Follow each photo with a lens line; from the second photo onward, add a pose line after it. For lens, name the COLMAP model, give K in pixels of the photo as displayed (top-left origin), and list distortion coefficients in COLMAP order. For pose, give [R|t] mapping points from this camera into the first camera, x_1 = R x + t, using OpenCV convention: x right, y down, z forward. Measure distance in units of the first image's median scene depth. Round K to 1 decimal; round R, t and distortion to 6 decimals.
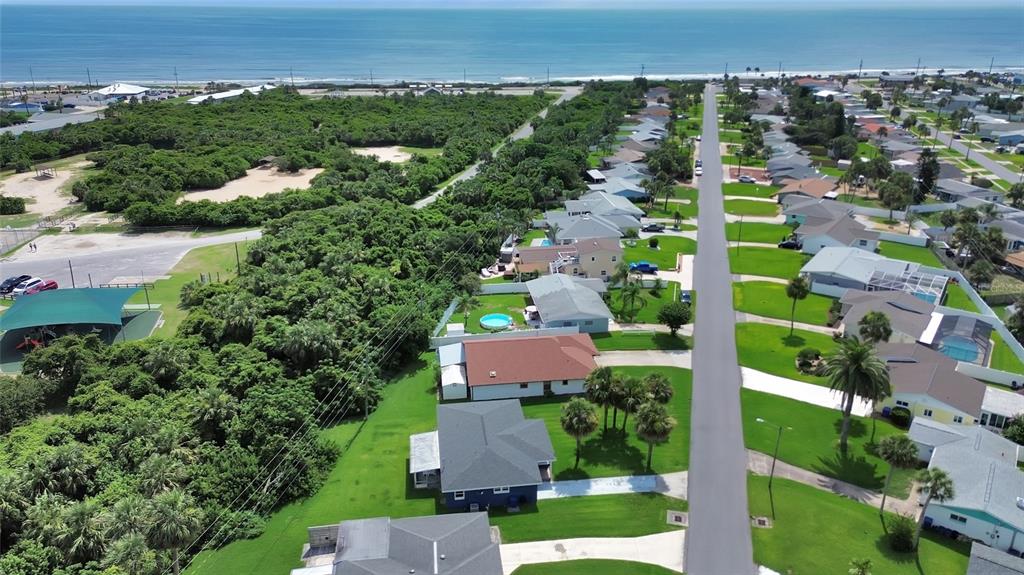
lens RADIAL K [[743.4, 0, 512.0], [0, 743.4, 287.5], [0, 0, 1]] dist [0.100086, -0.105330]
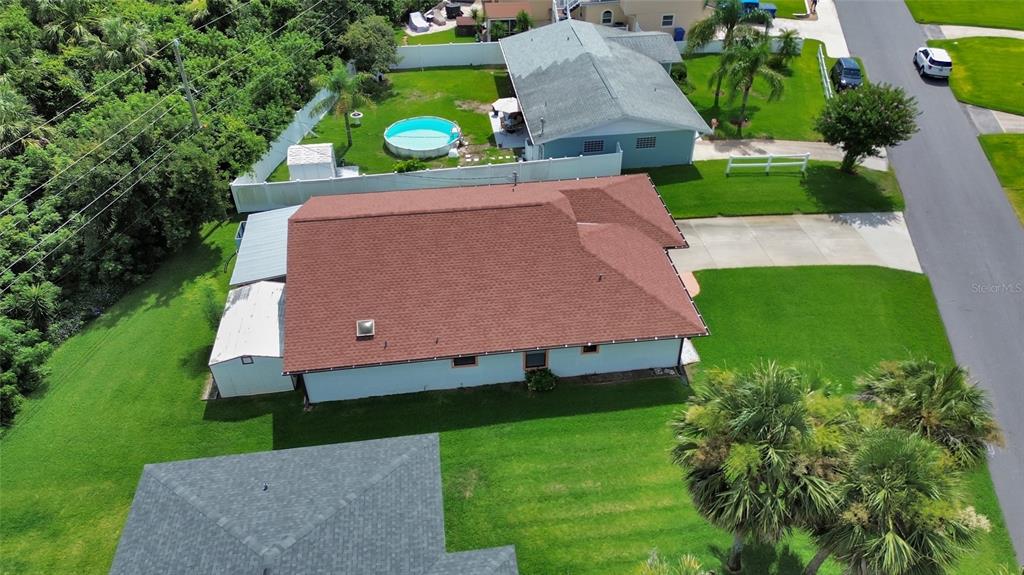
lens RADIAL K [[743.4, 0, 512.0], [0, 743.4, 287.5], [0, 0, 1]] dist [0.100086, -0.105330]
pose [[0.999991, 0.001951, -0.003701, 0.030979], [-0.000807, 0.957943, 0.286958, 0.006026], [0.004105, -0.286952, 0.957936, 0.567513]]
